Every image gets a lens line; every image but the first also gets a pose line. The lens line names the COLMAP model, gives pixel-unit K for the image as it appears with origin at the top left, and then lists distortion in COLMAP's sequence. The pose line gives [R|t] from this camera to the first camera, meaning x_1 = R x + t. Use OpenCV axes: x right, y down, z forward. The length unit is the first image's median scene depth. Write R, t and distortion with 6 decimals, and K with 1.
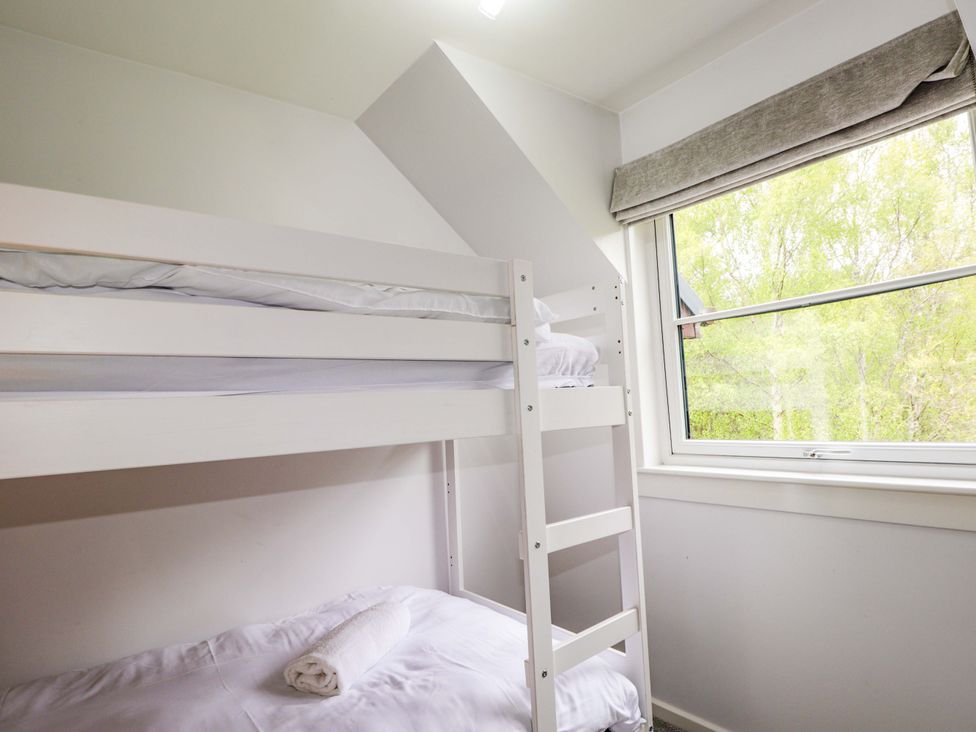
lens RADIAL K [[559.1, 0, 489.9], [0, 559.1, 365.3], [0, 0, 1]] dist [0.004730, -0.014903]
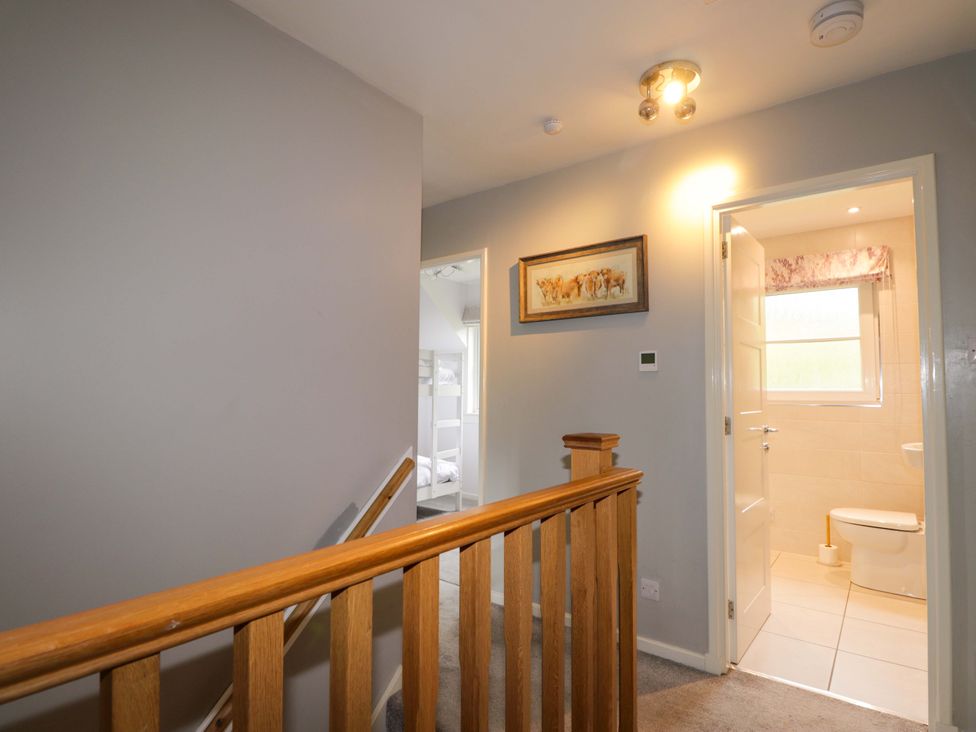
lens RADIAL K [[525.7, 0, 485.7], [0, 525.7, 367.8], [0, 0, 1]] dist [0.001926, 0.000061]
pose [[0.967524, 0.069025, 0.243173, -0.418414], [-0.072777, 0.997327, 0.006469, -0.102740], [-0.242076, -0.023956, 0.969961, -2.224032]]
